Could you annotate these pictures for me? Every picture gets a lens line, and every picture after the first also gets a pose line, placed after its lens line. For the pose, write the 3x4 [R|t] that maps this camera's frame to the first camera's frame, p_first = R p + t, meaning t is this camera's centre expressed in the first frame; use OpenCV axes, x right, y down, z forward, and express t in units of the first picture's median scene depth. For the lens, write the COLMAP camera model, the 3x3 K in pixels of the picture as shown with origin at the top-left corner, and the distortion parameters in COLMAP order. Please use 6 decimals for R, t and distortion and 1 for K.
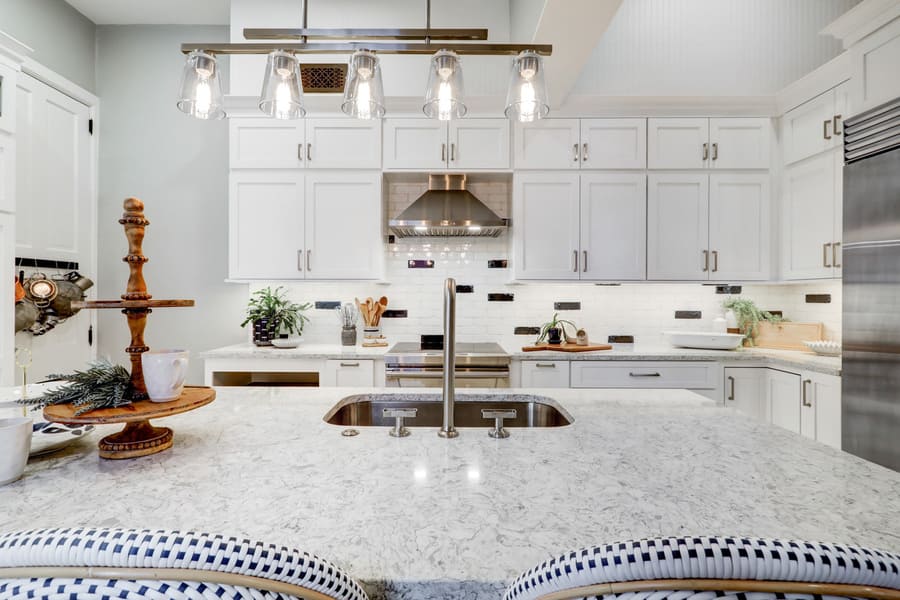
lens RADIAL K [[431.3, 0, 447.4], [0, 431.3, 296.7], [0, 0, 1]] dist [-0.000577, -0.000322]
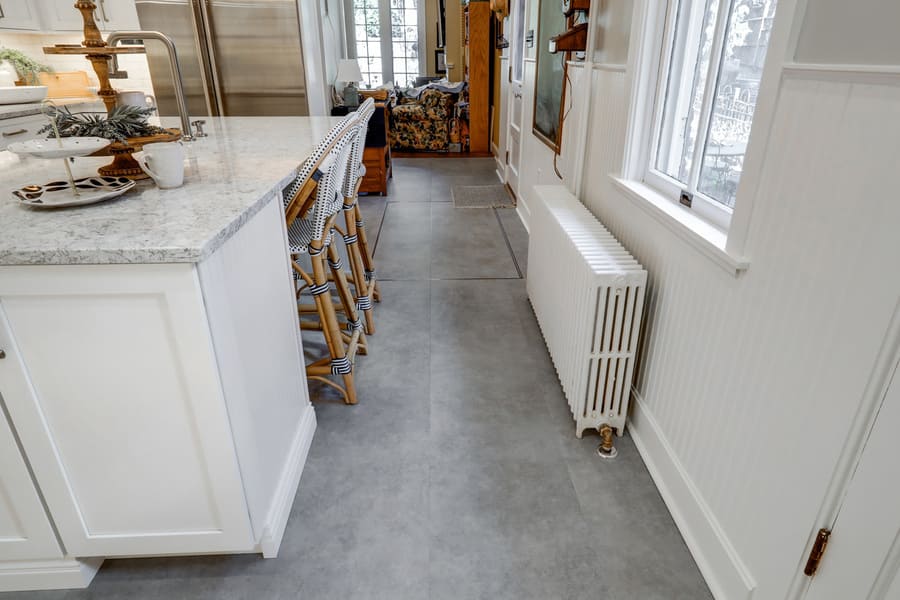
lens RADIAL K [[541.7, 0, 450.0], [0, 541.7, 300.0], [0, 0, 1]] dist [0.002717, 0.001223]
pose [[-0.039120, -0.418339, 0.907448, -0.796652], [-0.000286, 0.908148, 0.418649, 0.005220], [-0.999234, 0.016118, -0.035646, 0.035470]]
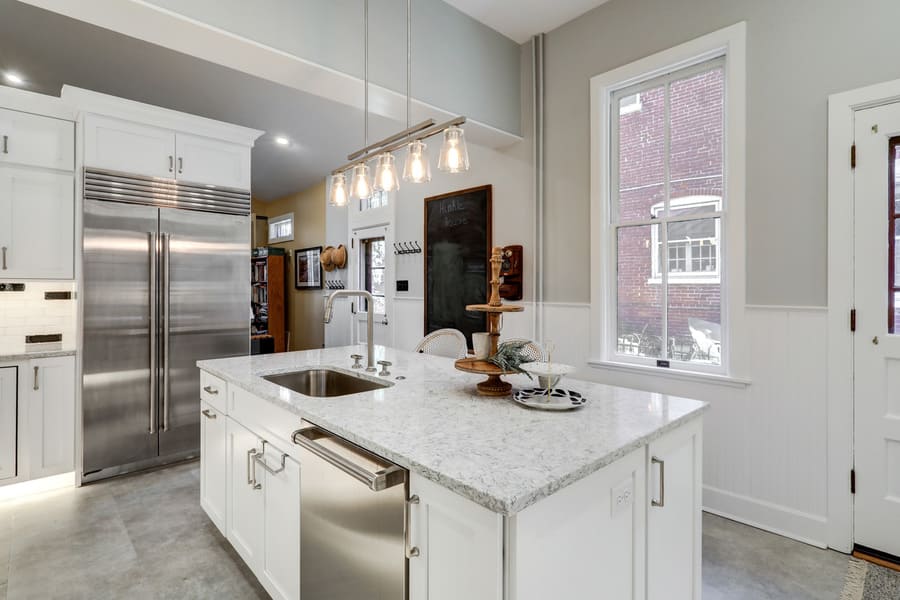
lens RADIAL K [[451.7, 0, 454.8], [0, 451.7, 287.0], [0, 0, 1]] dist [-0.001839, -0.000409]
pose [[-0.685327, -0.004568, 0.728221, -0.646436], [-0.002991, 0.999990, 0.003458, -0.023703], [-0.728229, 0.000192, -0.685333, 0.790255]]
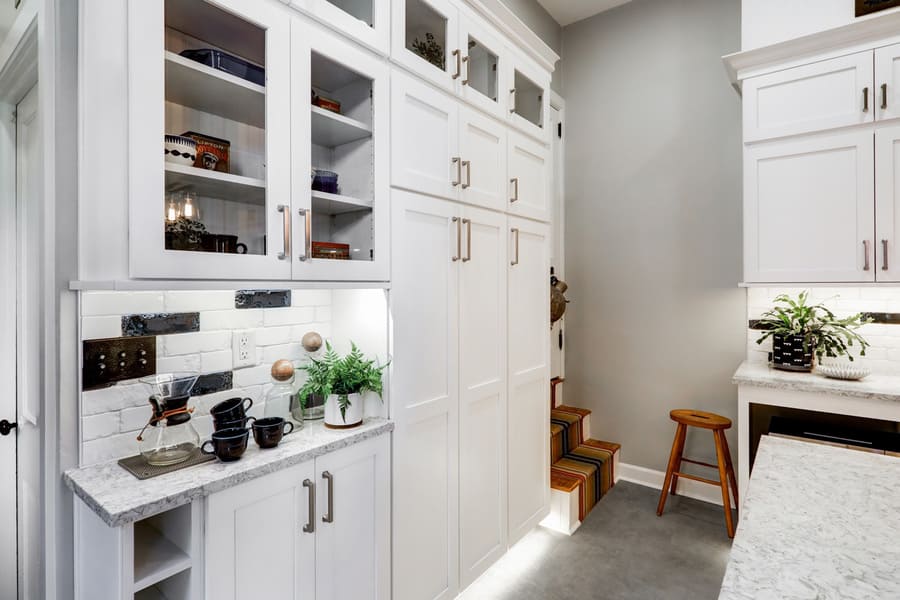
lens RADIAL K [[451.7, 0, 454.8], [0, 451.7, 287.0], [0, 0, 1]] dist [-0.001839, -0.000409]
pose [[0.799317, -0.002996, -0.600902, -0.426180], [0.002655, 0.999995, -0.001454, -0.032866], [0.600904, -0.000433, 0.799321, 0.017554]]
